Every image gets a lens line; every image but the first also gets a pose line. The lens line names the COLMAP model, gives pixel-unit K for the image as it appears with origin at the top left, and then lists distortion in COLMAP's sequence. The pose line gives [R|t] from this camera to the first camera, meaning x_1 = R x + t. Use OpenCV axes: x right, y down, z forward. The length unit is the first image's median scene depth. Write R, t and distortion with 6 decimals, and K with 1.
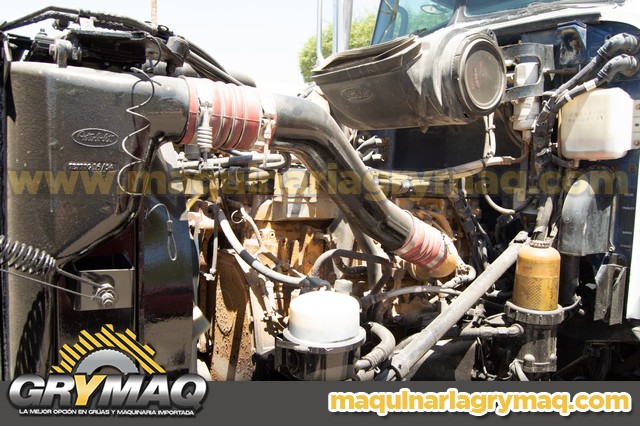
lens RADIAL K [[508.6, 0, 320.0], [0, 508.6, 213.0], [0, 0, 1]] dist [-0.080438, 0.017708]
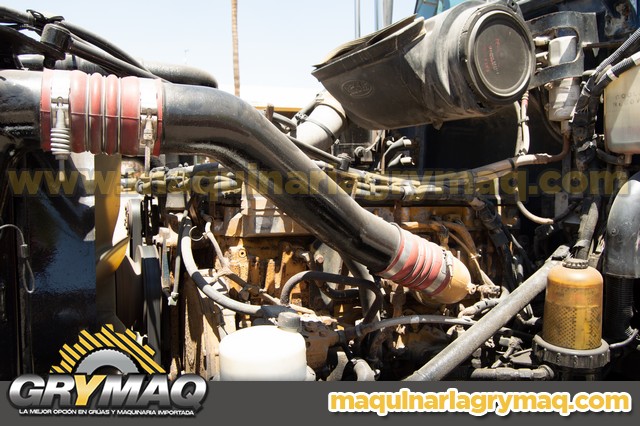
lens RADIAL K [[508.6, 0, 320.0], [0, 508.6, 213.0], [0, 0, 1]] dist [-0.080438, 0.017708]
pose [[0.985434, -0.016679, -0.169237, 0.166891], [0.014062, 0.999762, -0.016655, -0.008544], [0.169474, 0.014032, 0.985435, 0.153725]]
